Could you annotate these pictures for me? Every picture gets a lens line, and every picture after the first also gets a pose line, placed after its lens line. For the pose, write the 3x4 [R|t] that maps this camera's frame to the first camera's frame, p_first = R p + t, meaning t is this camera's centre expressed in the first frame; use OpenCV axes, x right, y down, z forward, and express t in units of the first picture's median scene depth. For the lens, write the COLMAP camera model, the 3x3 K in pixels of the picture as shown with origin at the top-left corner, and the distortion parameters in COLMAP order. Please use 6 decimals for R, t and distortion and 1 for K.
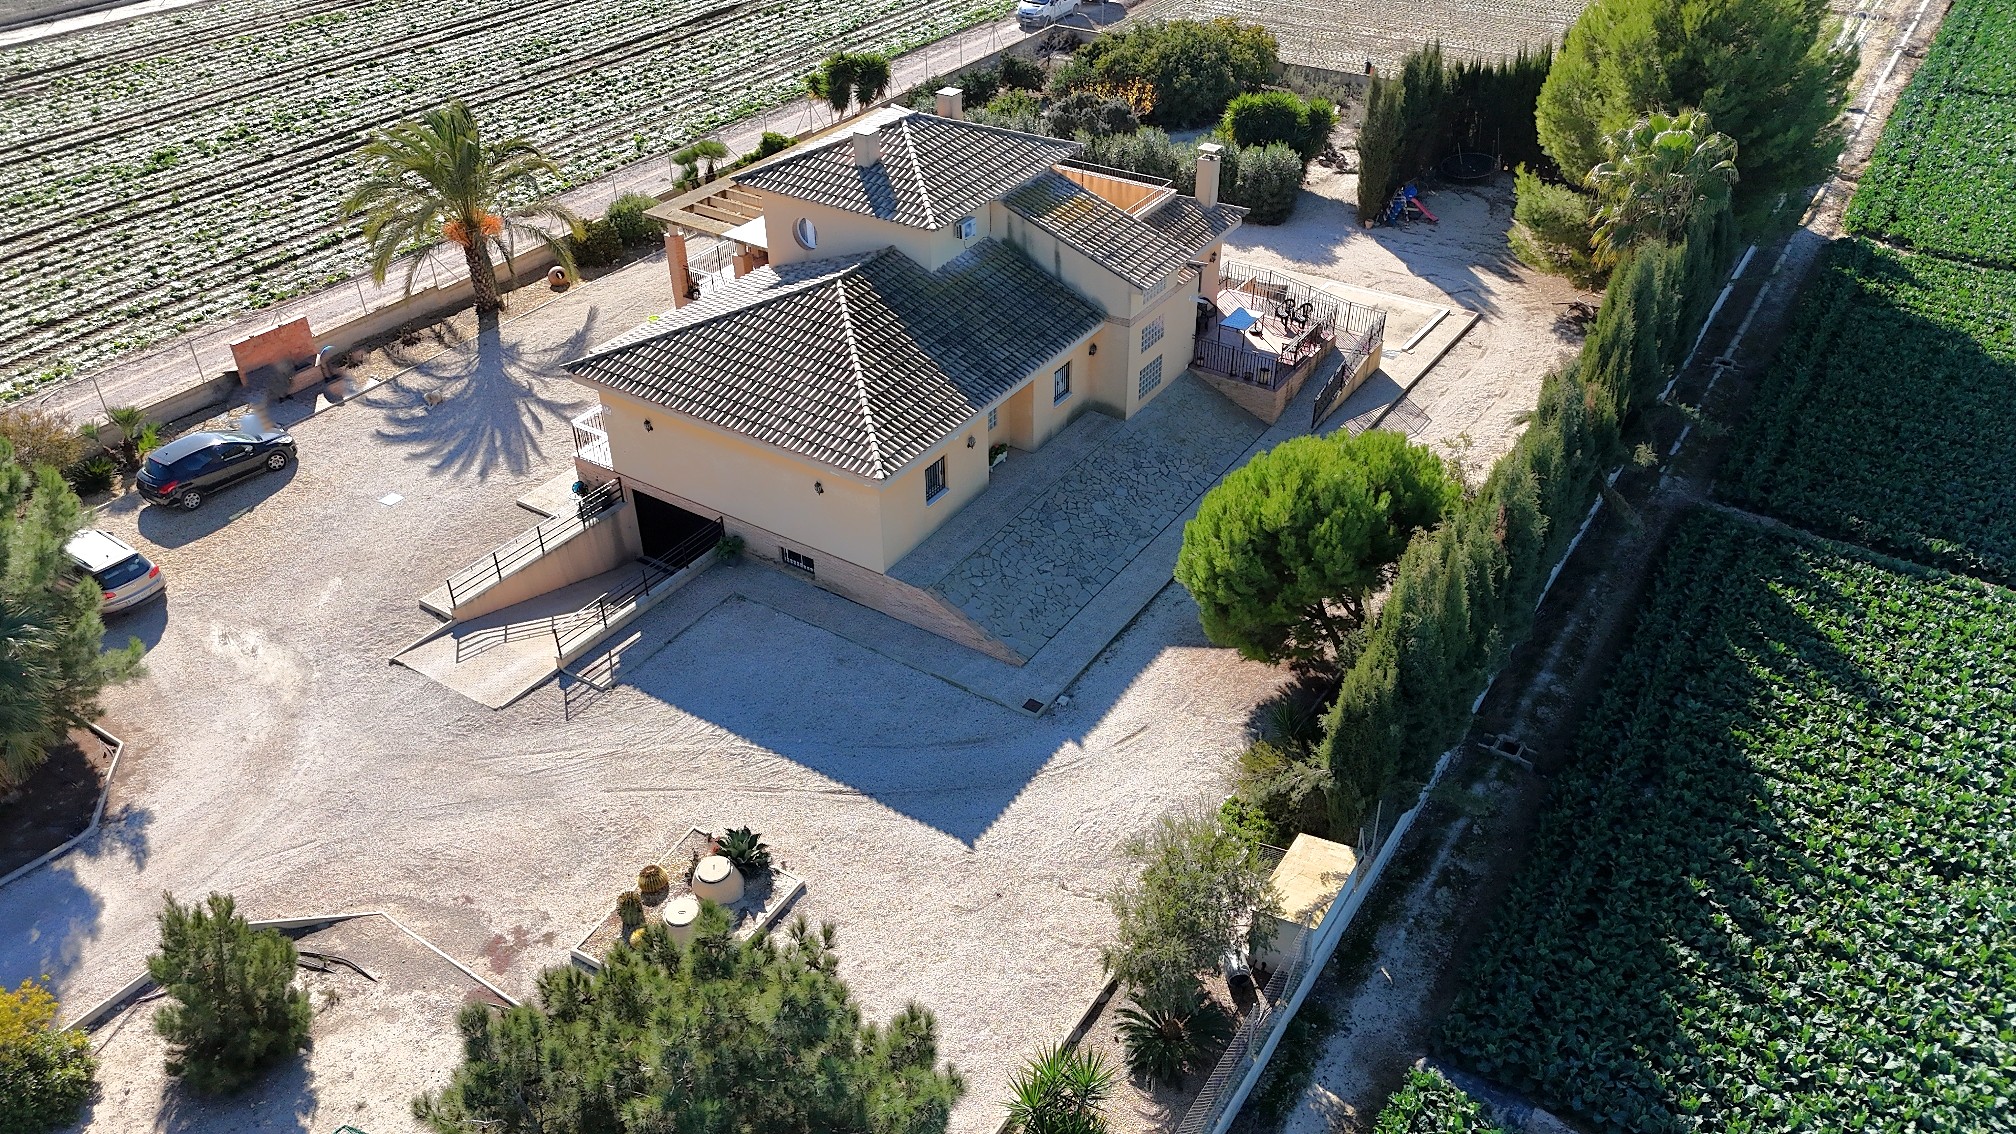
lens RADIAL K [[1438.4, 0, 996.2], [0, 1438.4, 604.3], [0, 0, 1]] dist [0.060227, -0.049217]
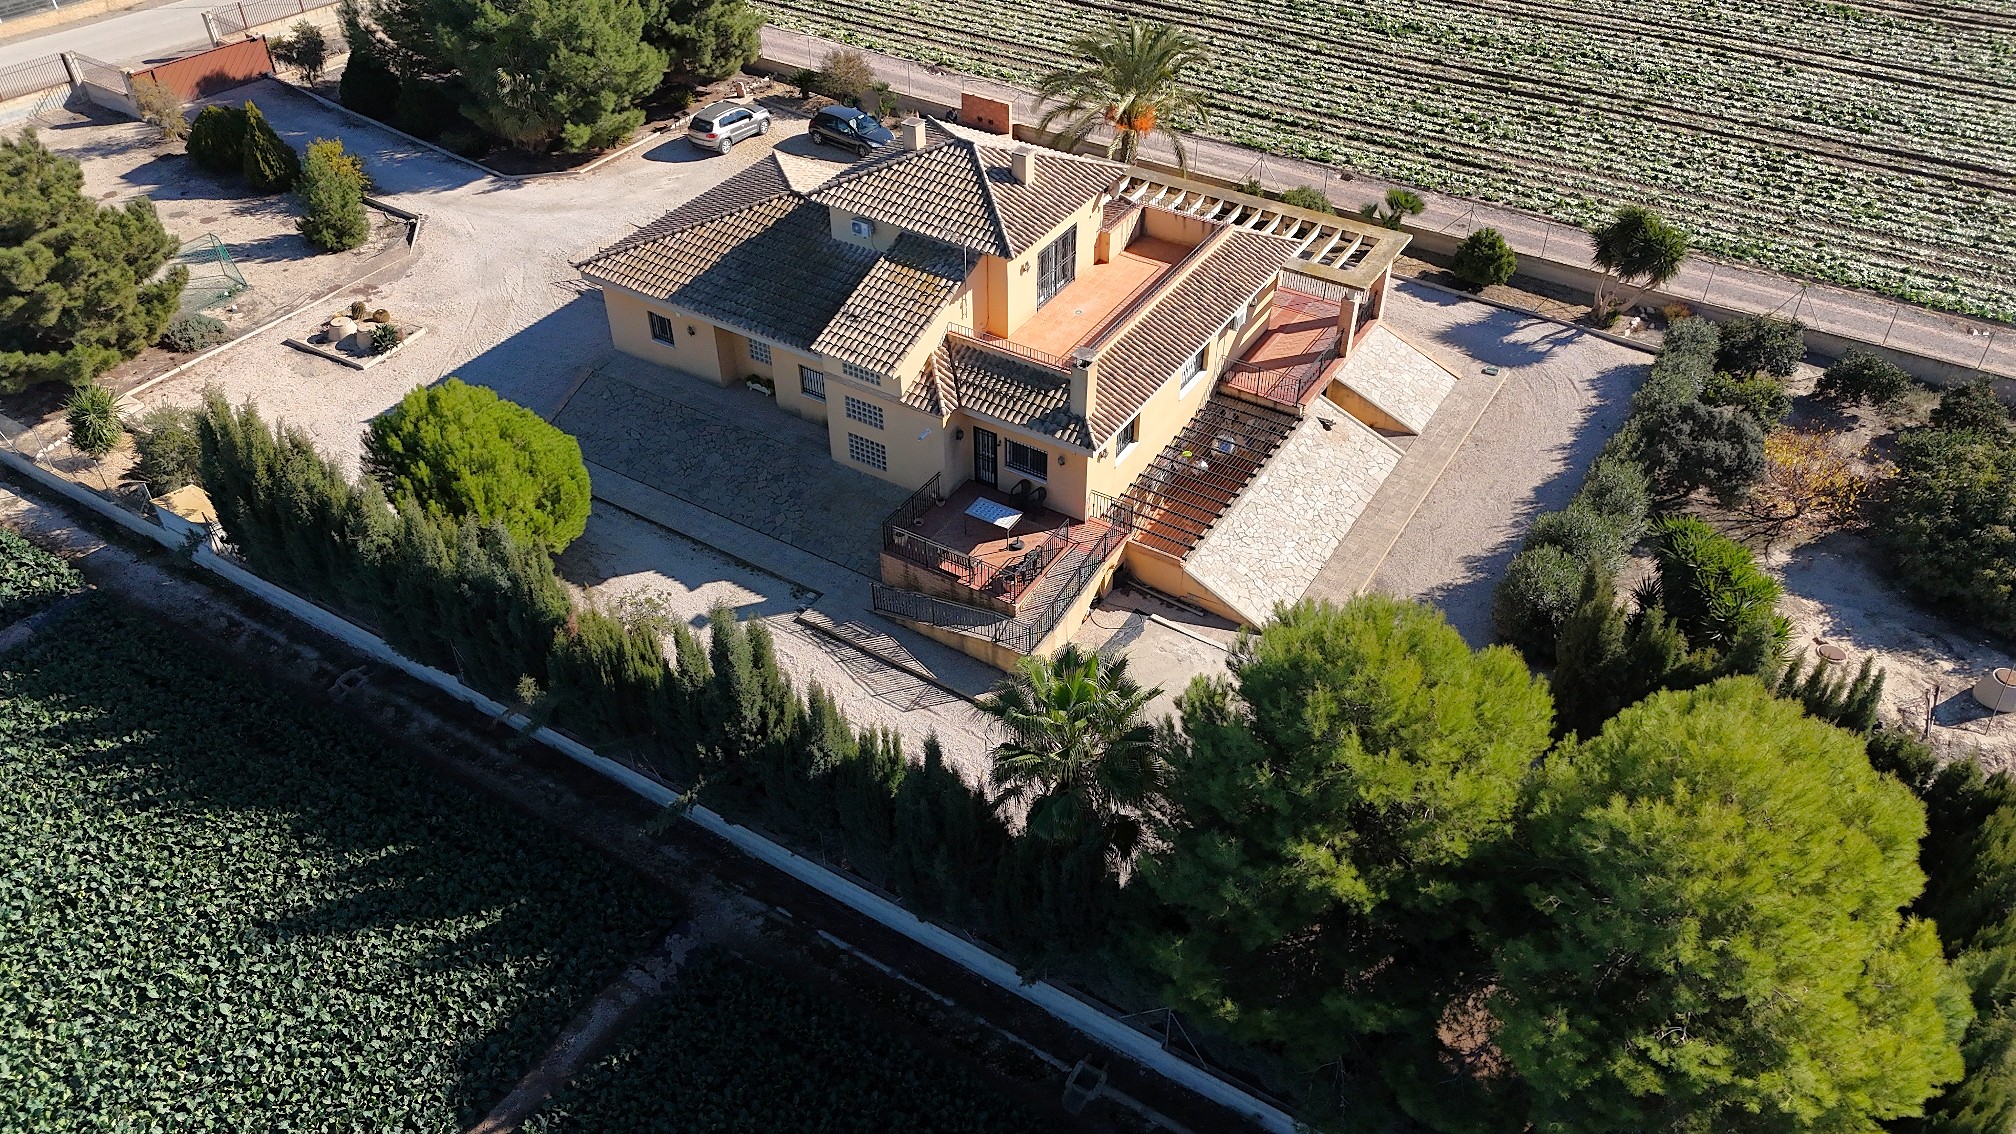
lens RADIAL K [[1488.6, 0, 1008.0], [0, 1488.6, 567.0], [0, 0, 1]] dist [0.073141, -0.061590]
pose [[0.021451, 0.637441, -0.770201, 0.631995], [-0.590504, 0.629723, 0.504732, -0.451980], [0.806750, 0.443979, 0.389919, 0.458111]]
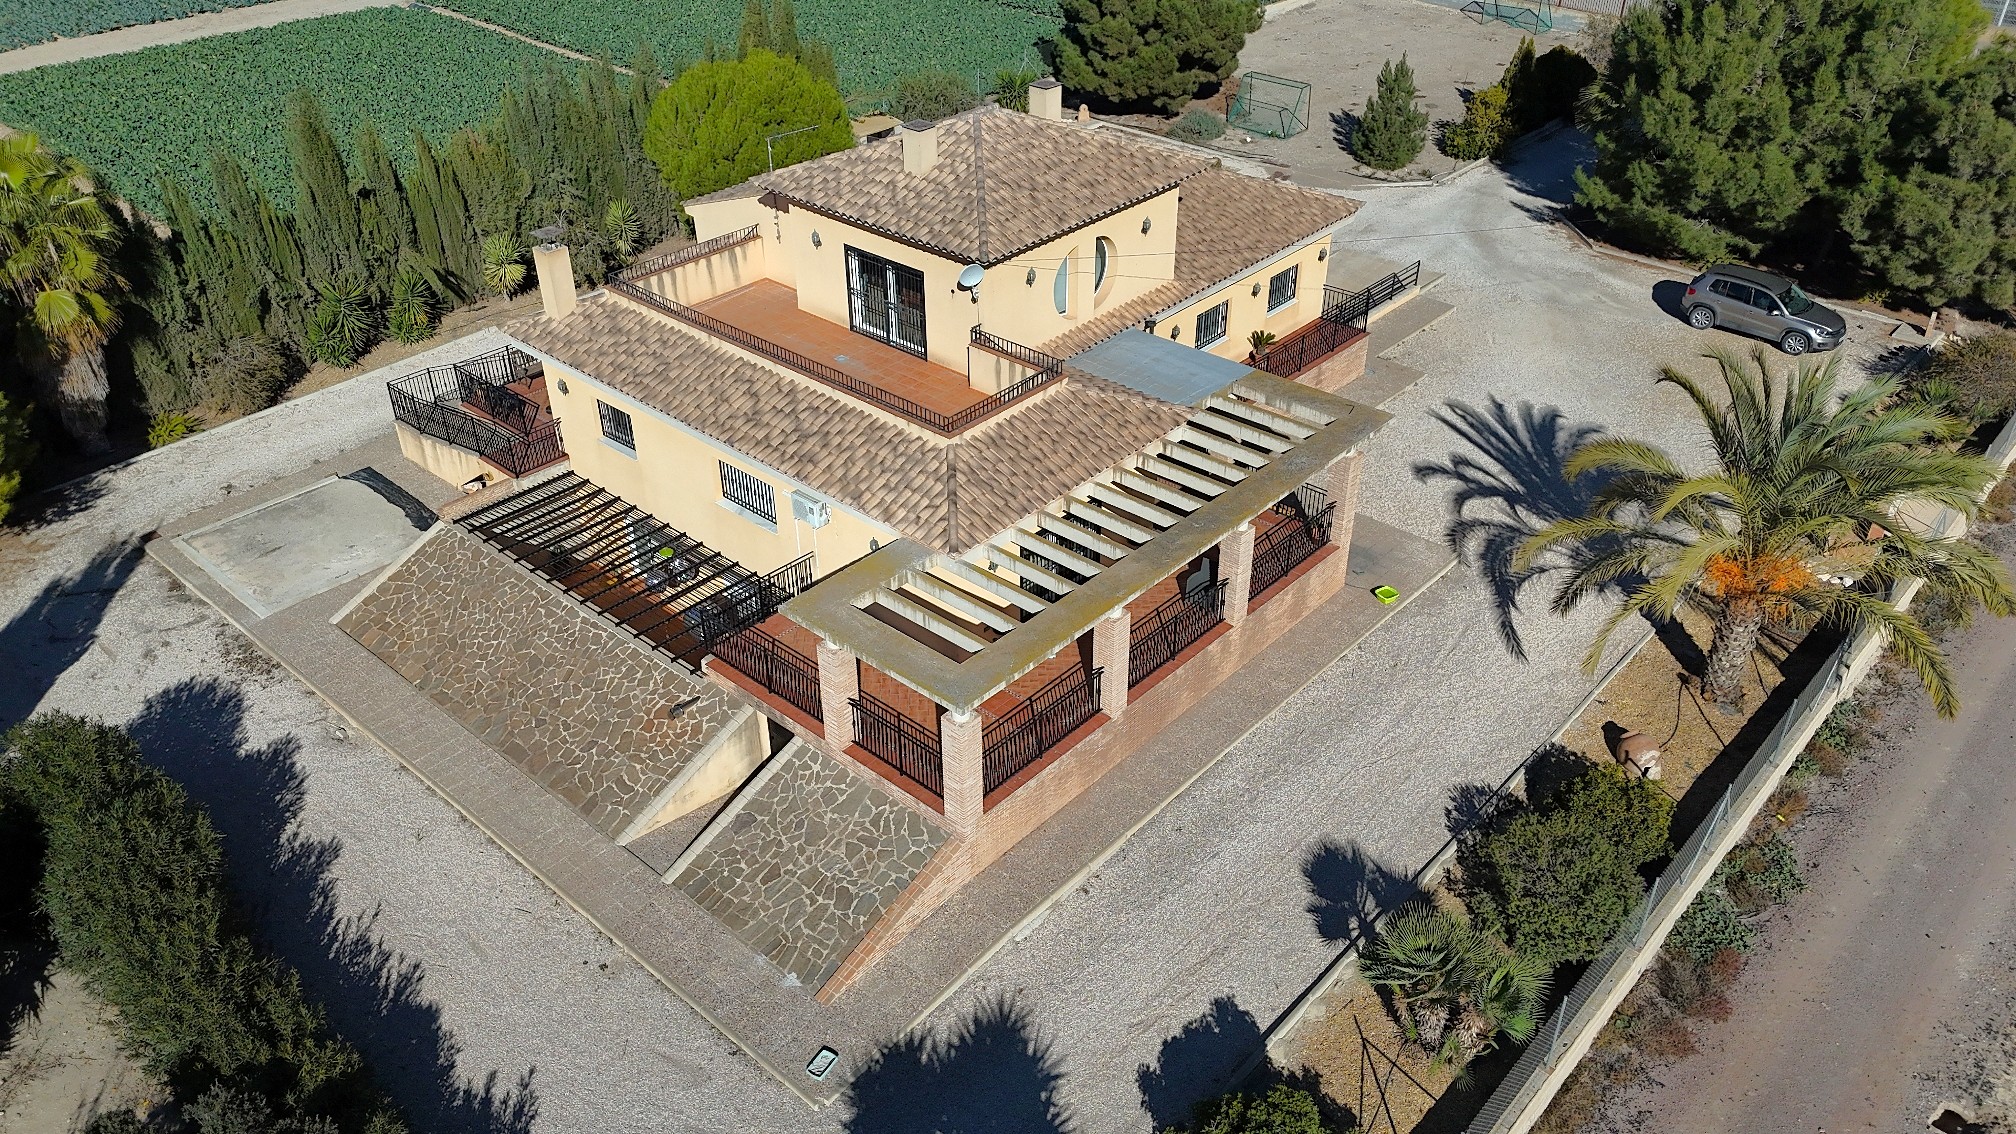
lens RADIAL K [[1488.6, 0, 1008.0], [0, 1488.6, 567.0], [0, 0, 1]] dist [0.073141, -0.061590]
pose [[-0.988642, -0.079770, 0.127375, -0.117940], [0.091736, 0.351033, 0.931859, -0.619394], [-0.119047, 0.932959, -0.339728, 0.936897]]
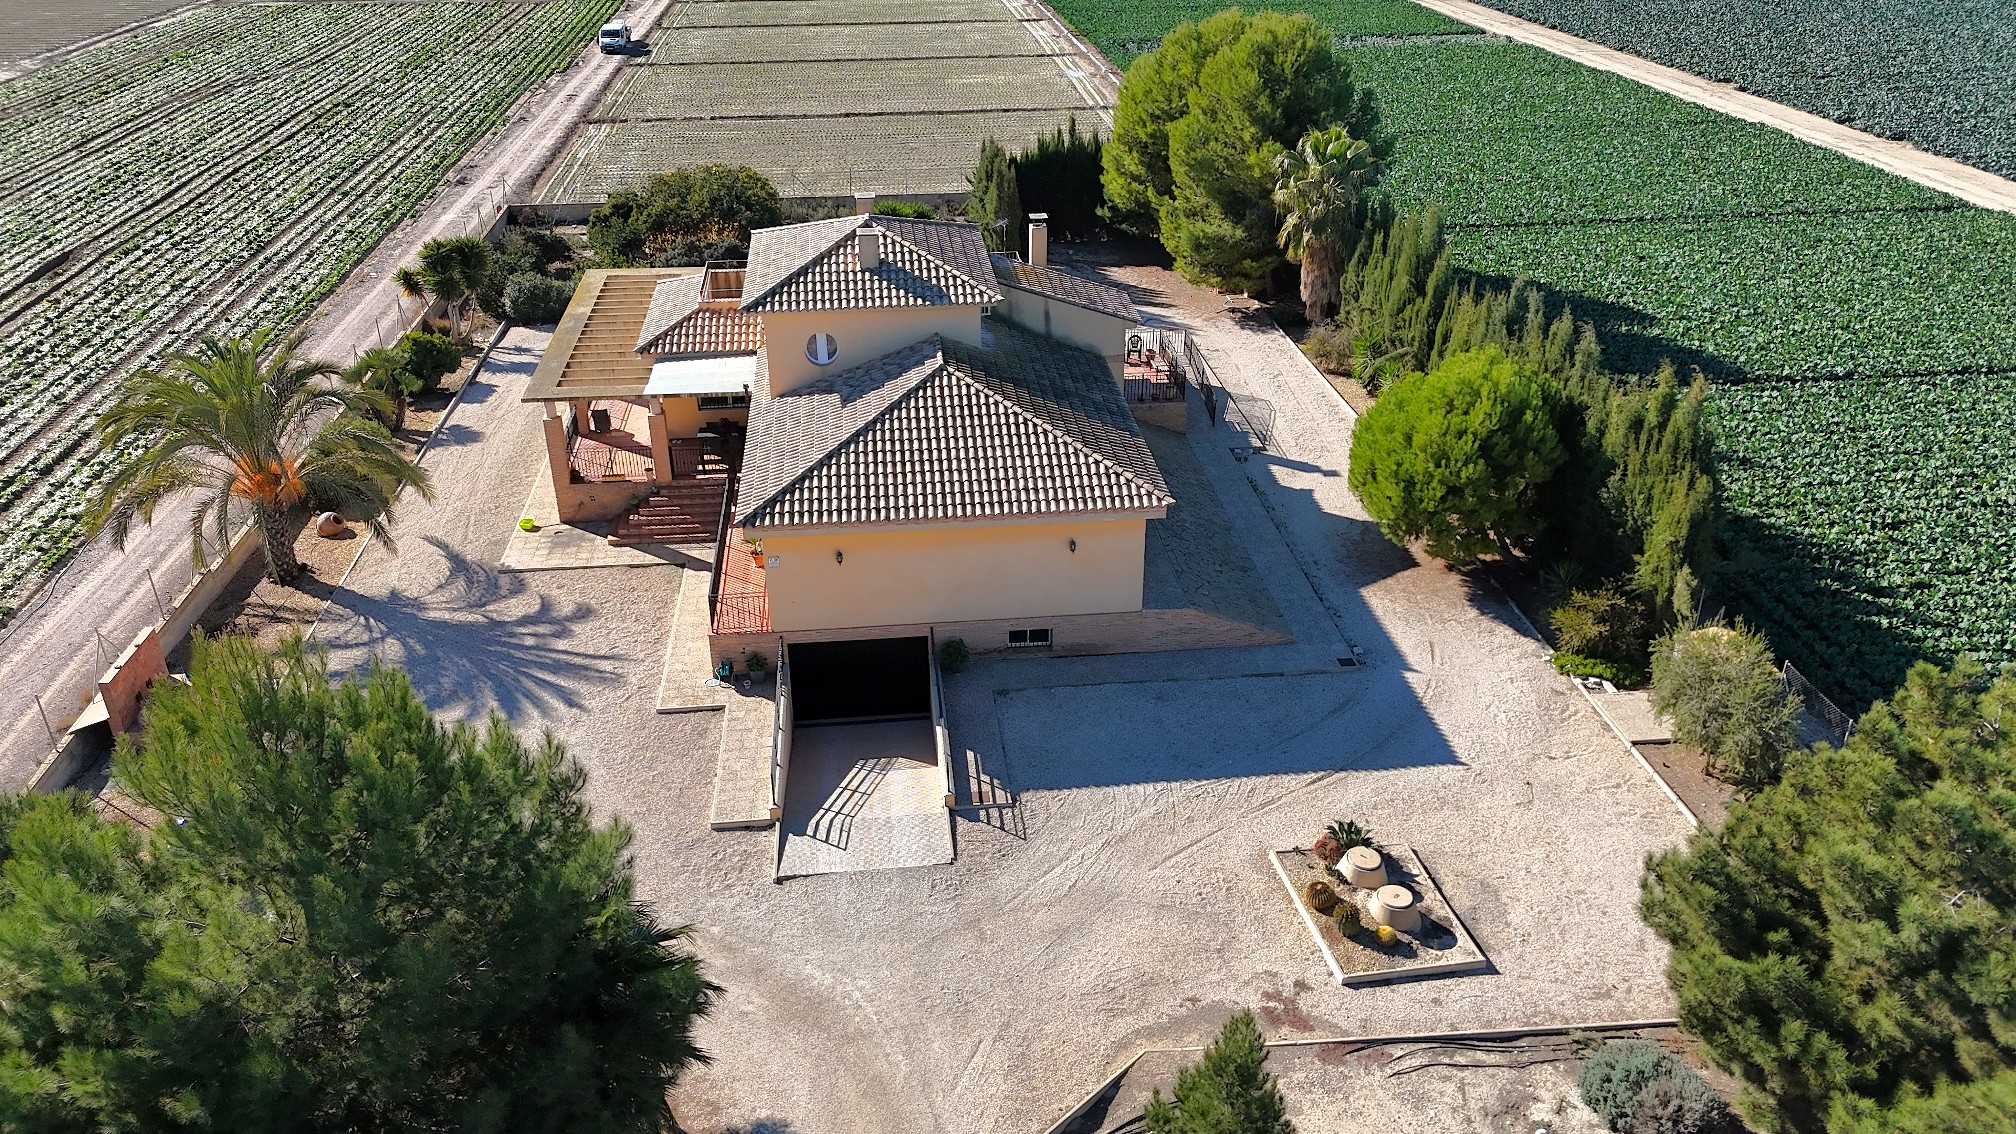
lens RADIAL K [[1488.6, 0, 1008.0], [0, 1488.6, 567.0], [0, 0, 1]] dist [0.073141, -0.061590]
pose [[0.775638, -0.290299, 0.560458, -0.396635], [0.375806, 0.925810, -0.040553, -0.022715], [-0.507105, 0.242078, 0.827190, 0.097921]]
